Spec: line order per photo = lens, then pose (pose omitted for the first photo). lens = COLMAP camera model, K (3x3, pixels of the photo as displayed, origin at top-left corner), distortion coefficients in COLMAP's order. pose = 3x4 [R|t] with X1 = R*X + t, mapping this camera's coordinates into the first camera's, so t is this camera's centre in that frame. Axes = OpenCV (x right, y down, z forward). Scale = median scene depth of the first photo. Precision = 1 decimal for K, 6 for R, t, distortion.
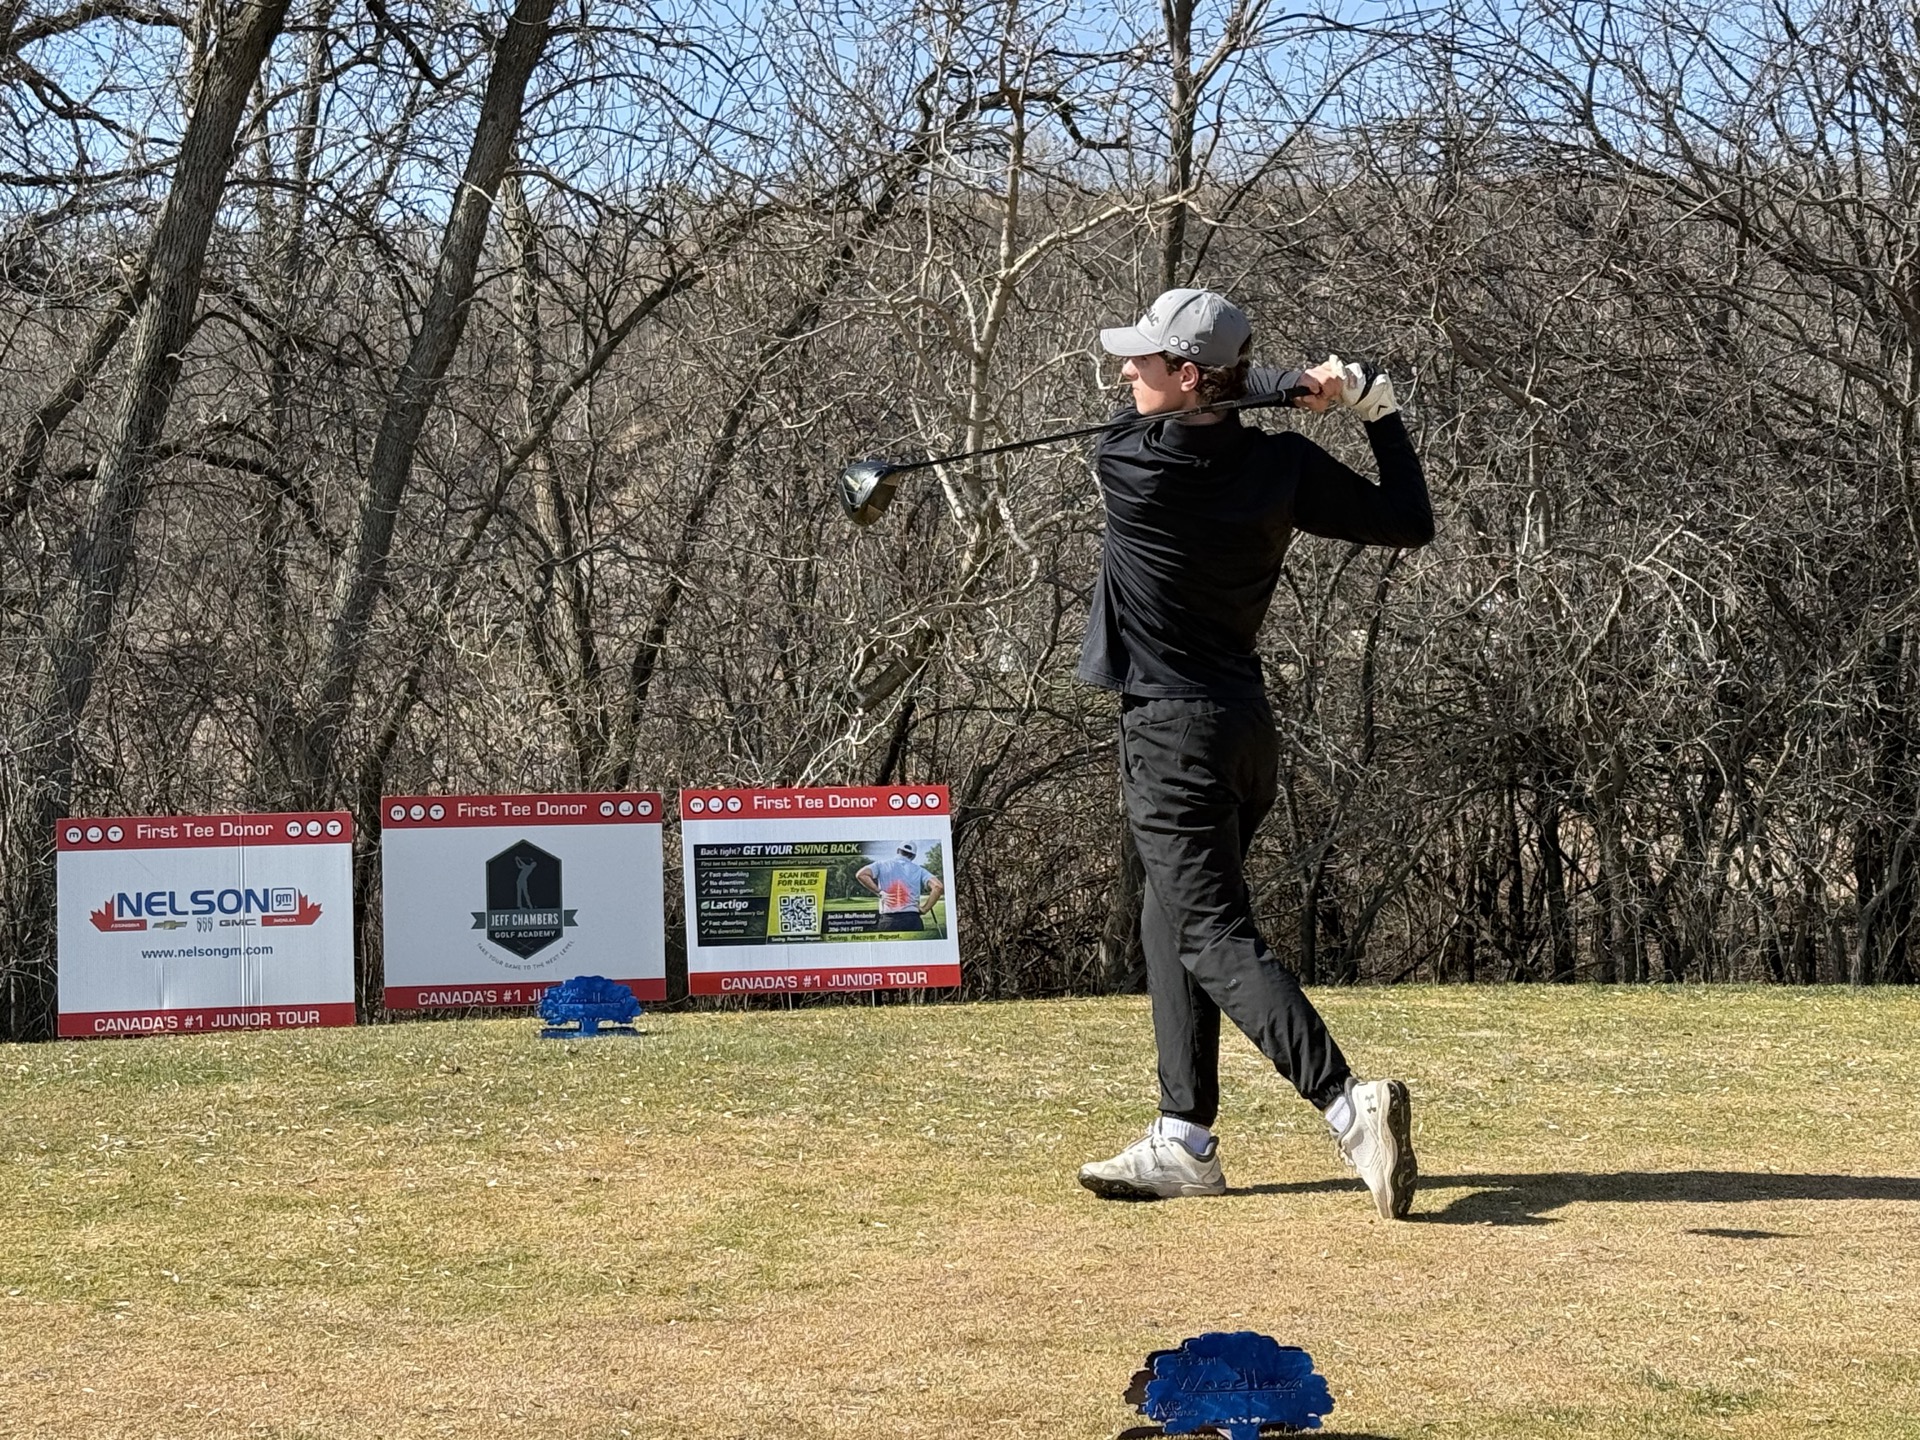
lens RADIAL K [[3605.4, 0, 960.0], [0, 3605.4, 720.0], [0, 0, 1]] dist [0.102370, 0.235070]
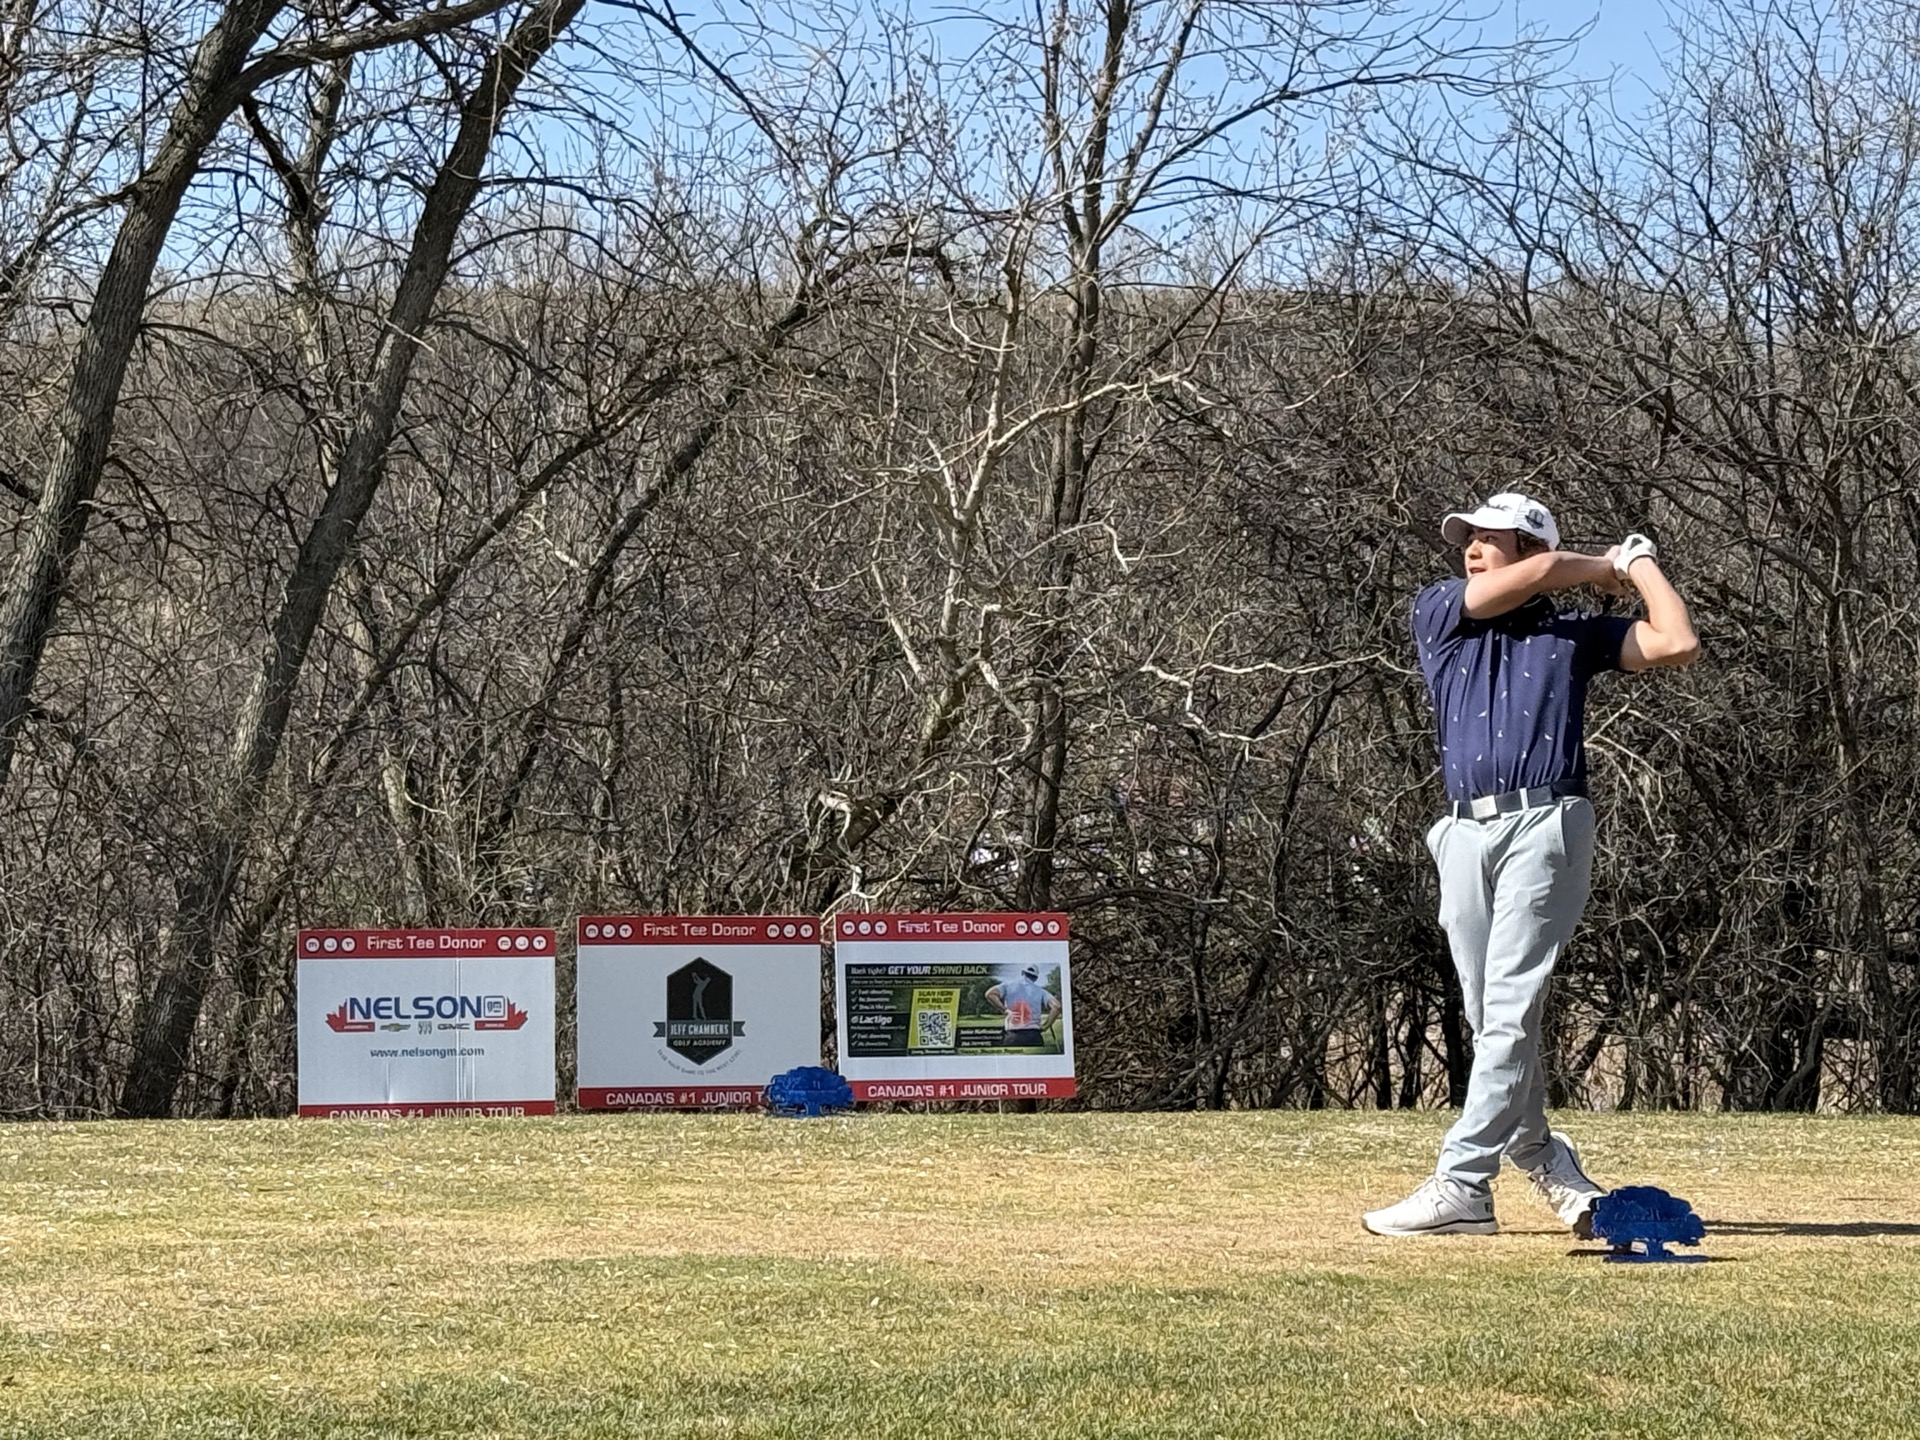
lens RADIAL K [[5123.1, 0, 960.0], [0, 5123.1, 720.0], [0, 0, 1]] dist [0.147918, 0.839000]
pose [[0.990168, 0.018423, 0.138667, -0.258709], [-0.010568, 0.998309, -0.057170, 0.049146], [-0.139486, 0.055143, 0.988687, -0.566242]]
